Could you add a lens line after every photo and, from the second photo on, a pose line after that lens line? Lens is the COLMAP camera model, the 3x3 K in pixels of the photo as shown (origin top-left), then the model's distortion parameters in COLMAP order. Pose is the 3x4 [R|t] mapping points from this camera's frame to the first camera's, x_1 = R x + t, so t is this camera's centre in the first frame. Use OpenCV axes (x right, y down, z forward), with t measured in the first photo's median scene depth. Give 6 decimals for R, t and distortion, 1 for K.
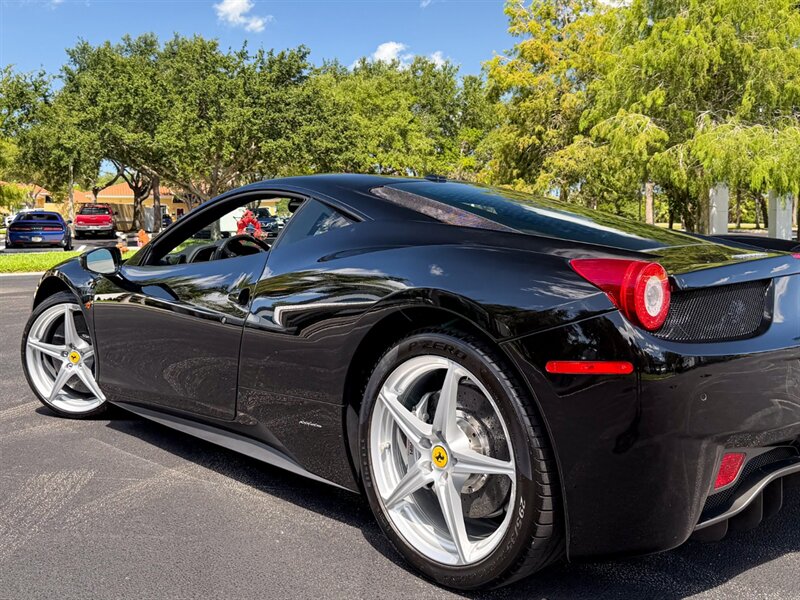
lens RADIAL K [[775.4, 0, 420.2], [0, 775.4, 230.6], [0, 0, 1]] dist [0.192653, -0.447569]
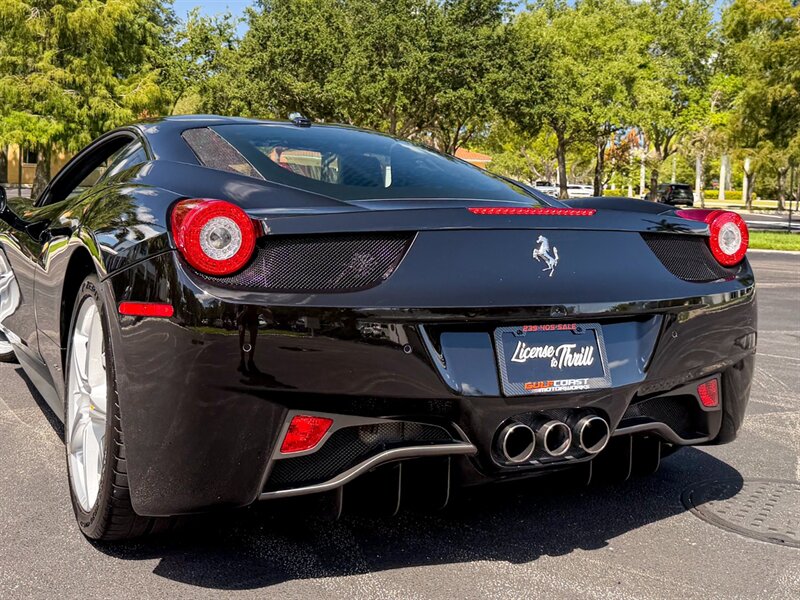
lens RADIAL K [[936.8, 0, 399.2], [0, 936.8, 222.2], [0, 0, 1]] dist [0.167180, -0.312056]
pose [[0.957714, 0.047169, -0.283830, 0.052579], [-0.040897, 0.998771, 0.027987, 0.001529], [0.284801, -0.015196, 0.958466, -0.000449]]
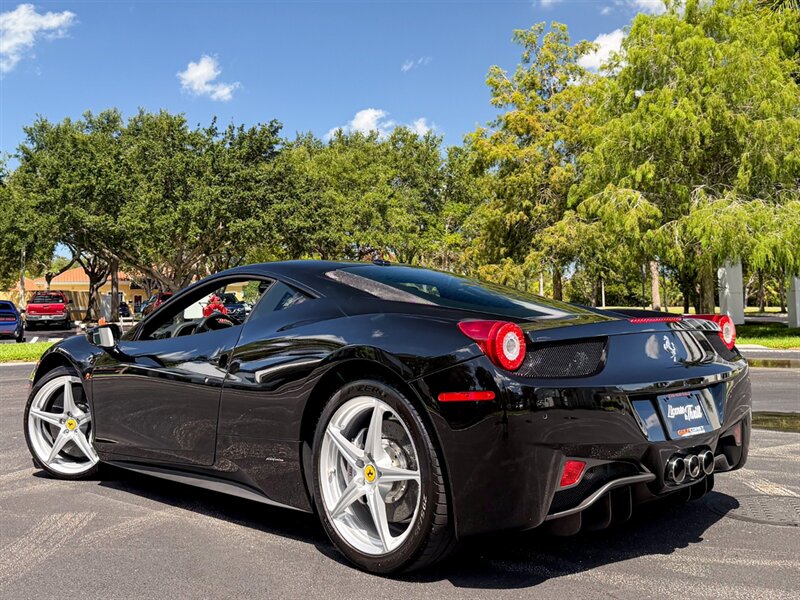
lens RADIAL K [[873.5, 0, 379.3], [0, 873.5, 214.6], [0, 0, 1]] dist [0.211688, -0.521358]
pose [[0.999505, -0.012724, -0.028756, 0.006712], [0.009307, 0.993206, -0.115996, 0.001823], [0.030037, 0.115671, 0.992833, -0.041419]]
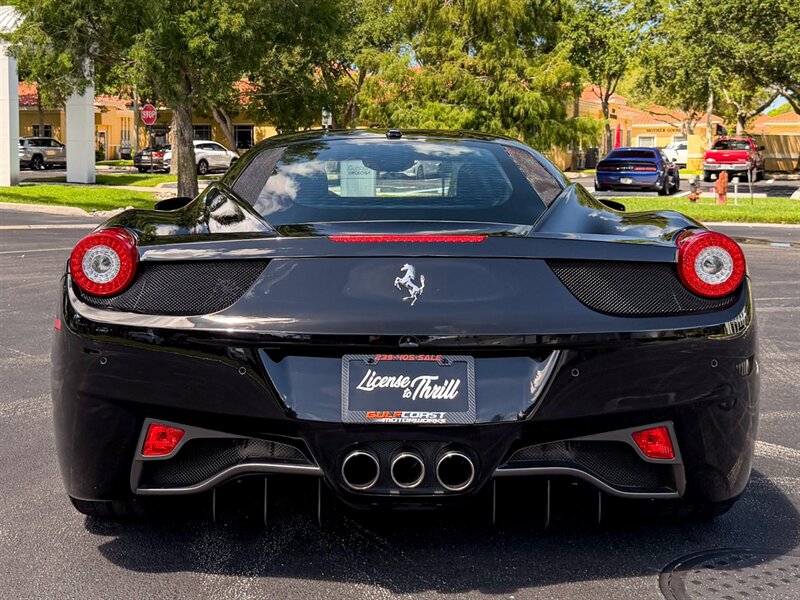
lens RADIAL K [[1044.9, 0, 367.6], [0, 1044.9, 219.0], [0, 0, 1]] dist [0.102787, -0.058003]
pose [[0.707984, 0.048657, -0.704550, 0.100727], [-0.015322, 0.998447, 0.053557, -0.003922], [0.706062, -0.027122, 0.707631, 0.015907]]
